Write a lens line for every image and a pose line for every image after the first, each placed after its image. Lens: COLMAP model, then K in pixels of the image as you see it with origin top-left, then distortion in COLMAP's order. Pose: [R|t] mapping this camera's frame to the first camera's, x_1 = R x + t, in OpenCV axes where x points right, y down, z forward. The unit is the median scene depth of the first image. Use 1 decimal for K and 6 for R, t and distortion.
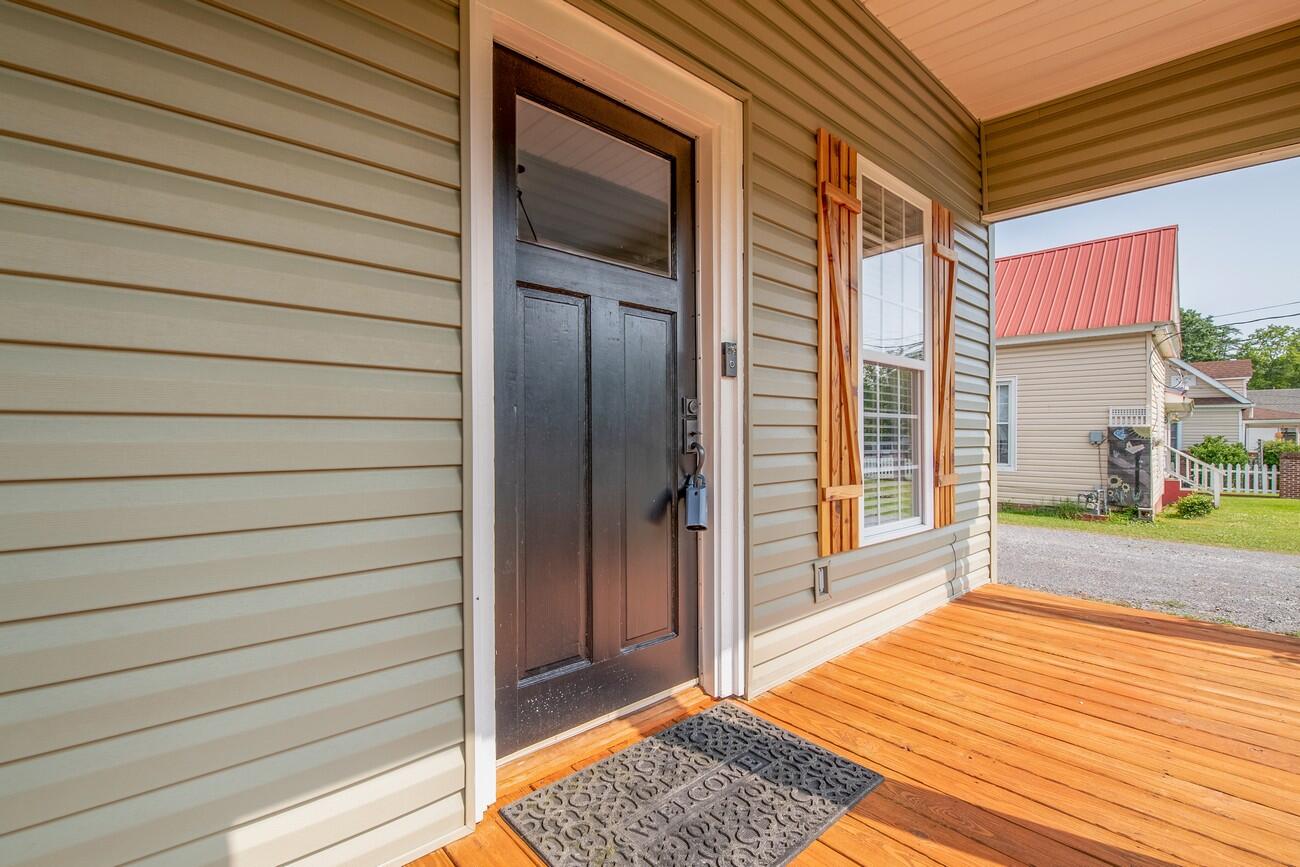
lens RADIAL K [[568.3, 0, 651.8], [0, 568.3, 441.1], [0, 0, 1]] dist [-0.002511, -0.007764]
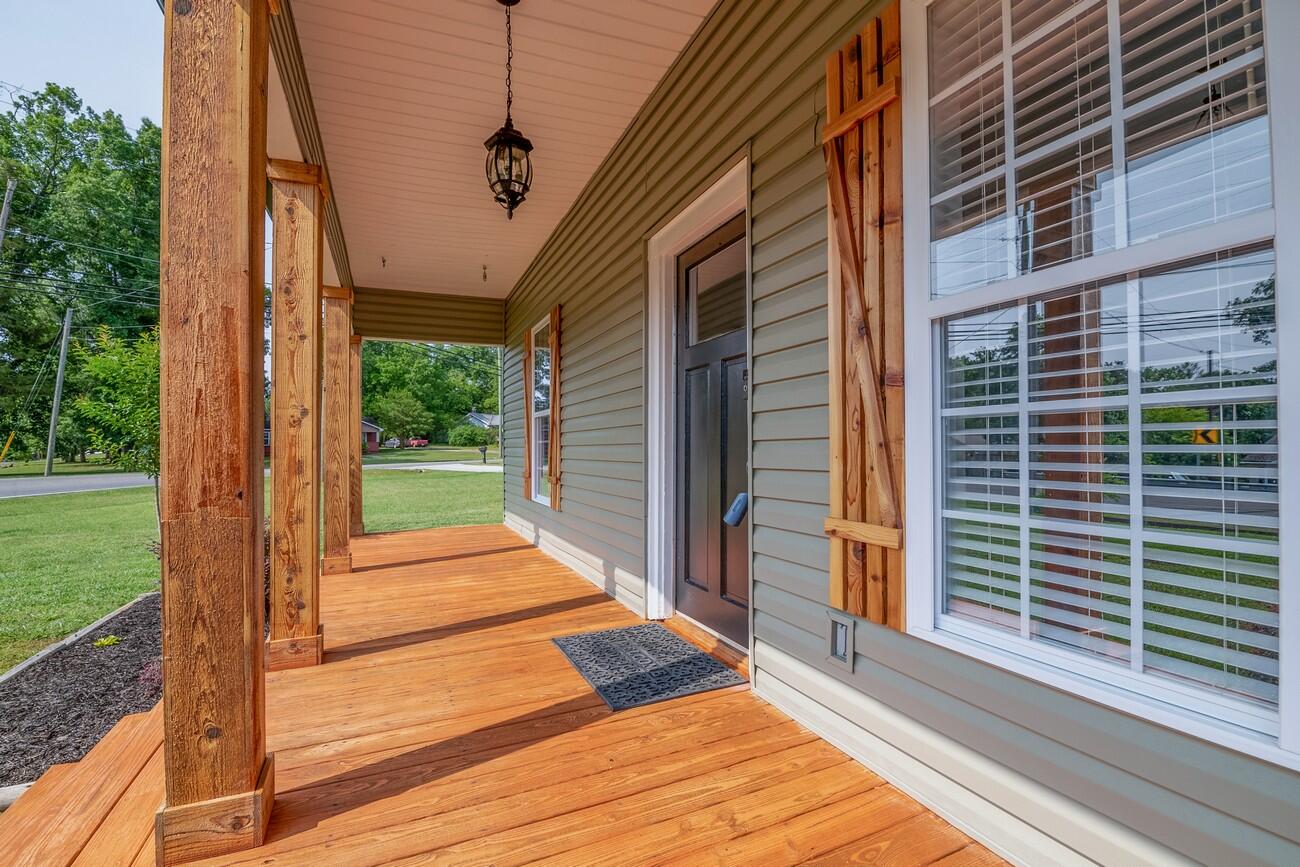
lens RADIAL K [[568.3, 0, 647.7], [0, 568.3, 437.0], [0, 0, 1]] dist [-0.002511, -0.007764]
pose [[-0.299953, -0.013013, -0.953865, 0.333972], [0.006386, 0.999857, -0.015649, -0.005399], [0.953933, -0.010785, -0.299827, 0.296809]]
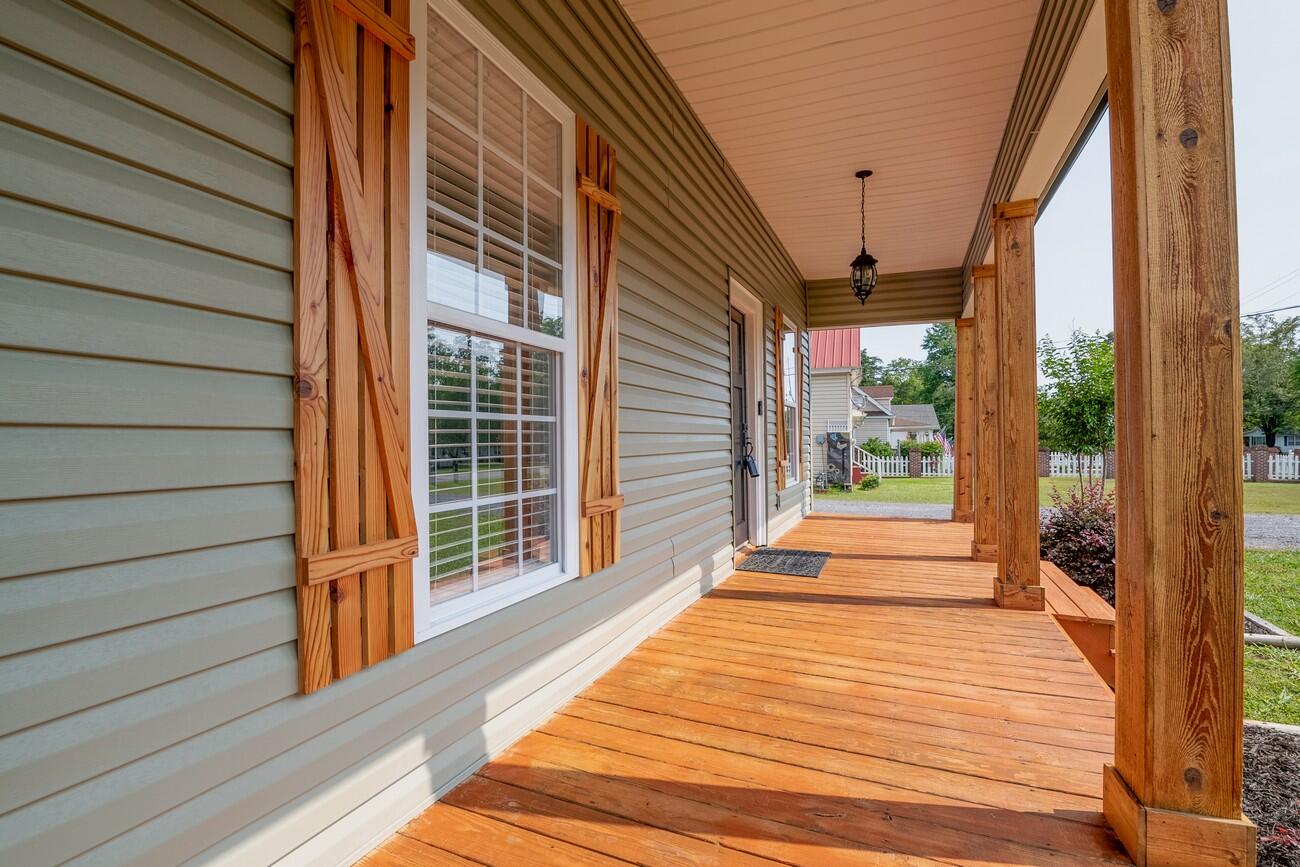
lens RADIAL K [[568.3, 0, 654.1], [0, 568.3, 441.2], [0, 0, 1]] dist [-0.002511, -0.007764]
pose [[0.910061, -0.006788, 0.414418, -0.341494], [0.009251, 0.999949, -0.003936, 0.001220], [-0.414370, 0.007416, 0.910078, -0.274127]]
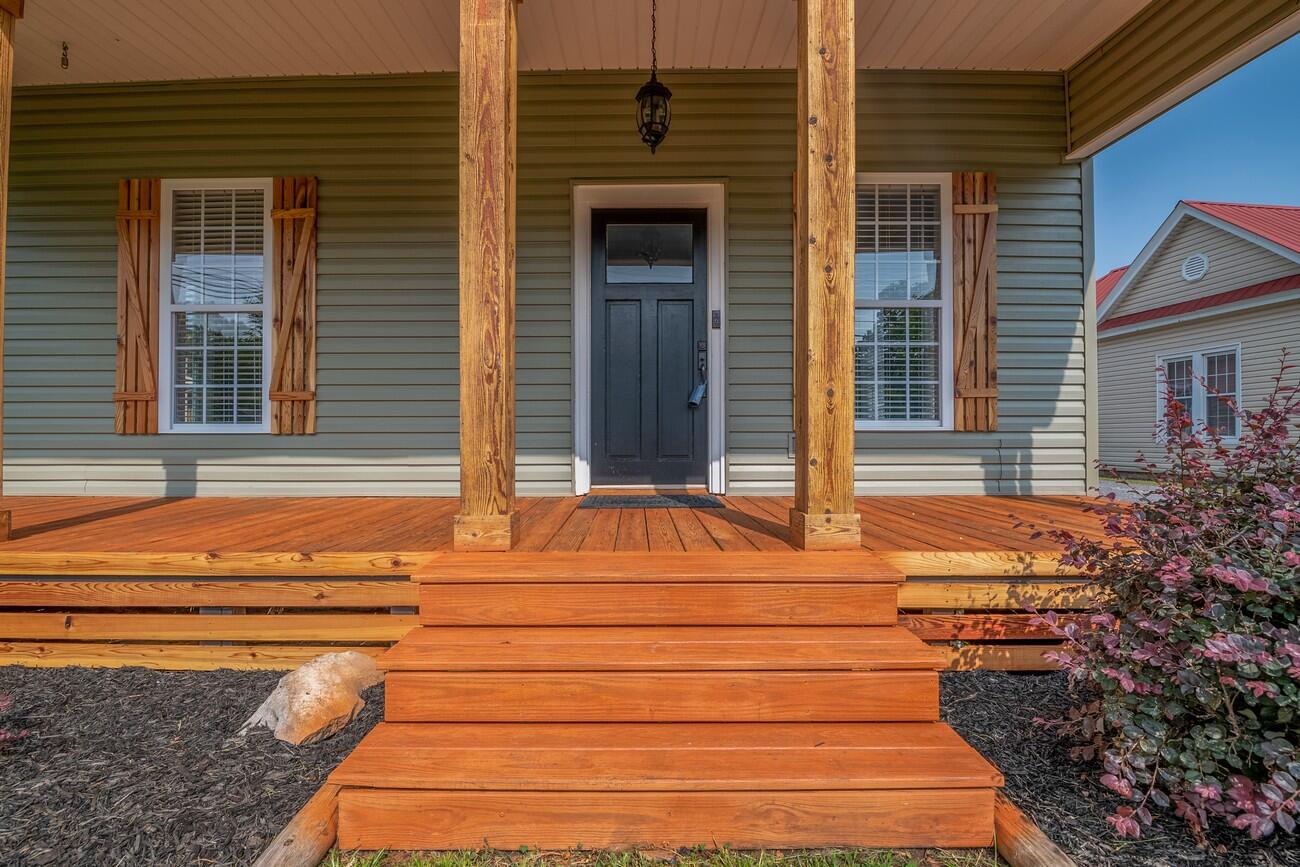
lens RADIAL K [[568.3, 0, 647.5], [0, 568.3, 434.3], [0, 0, 1]] dist [-0.002511, -0.007764]
pose [[0.751361, 0.000625, -0.659891, 0.320645], [-0.003681, 0.999988, -0.003244, 0.066476], [0.659881, 0.004866, 0.751354, -0.159285]]
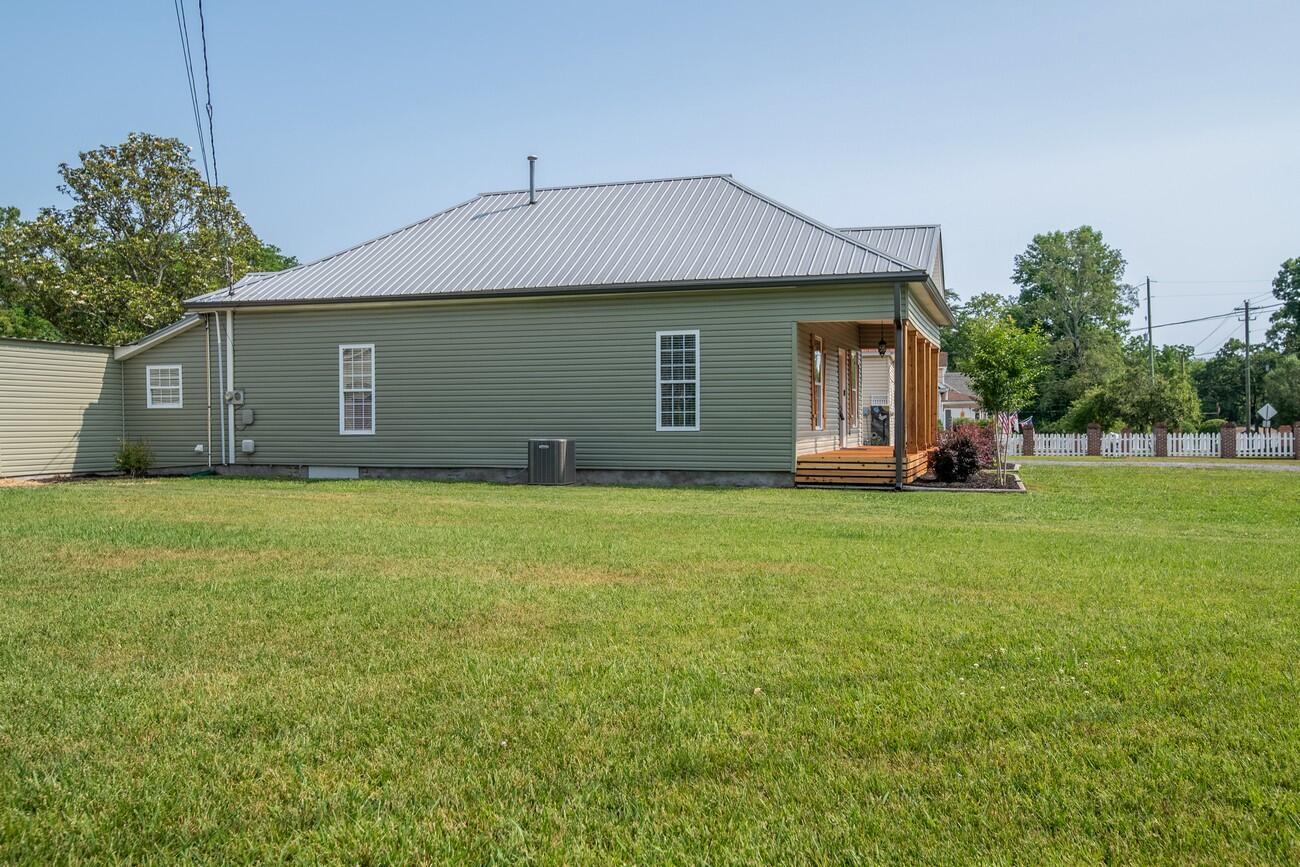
lens RADIAL K [[1070.6, 0, 649.1], [0, 1070.6, 437.5], [0, 0, 1]] dist [0.034279, -0.000209]
pose [[0.869229, -0.016099, 0.494148, -1.979129], [0.016460, 0.999858, 0.003621, 0.068651], [-0.494136, 0.004987, 0.869370, -2.143493]]
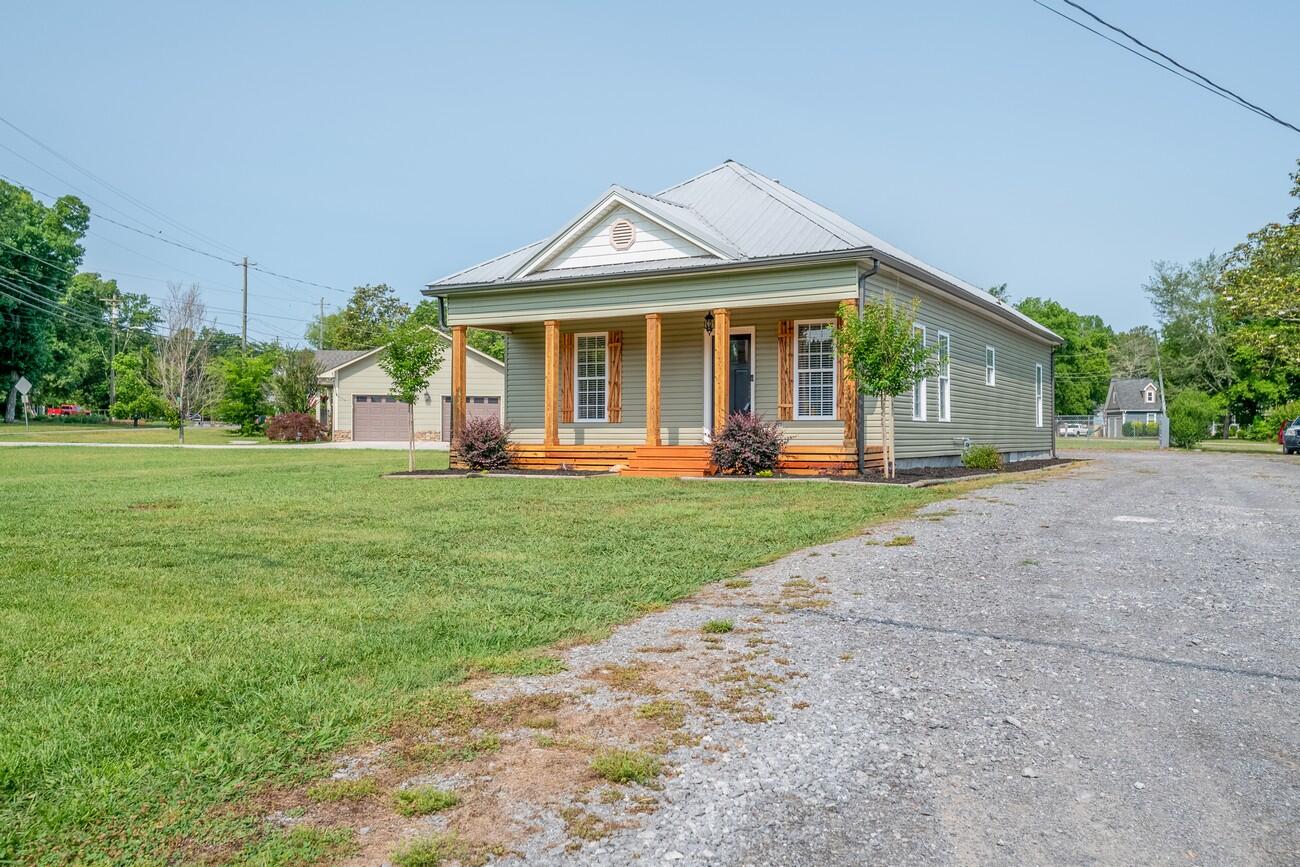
lens RADIAL K [[1070.6, 0, 652.9], [0, 1070.6, 424.8], [0, 0, 1]] dist [0.034279, -0.000209]
pose [[0.331069, -0.006646, -0.943583, 2.302911], [-0.005742, 0.999942, -0.009057, 0.095441], [0.943589, 0.008417, 0.331012, -0.781736]]
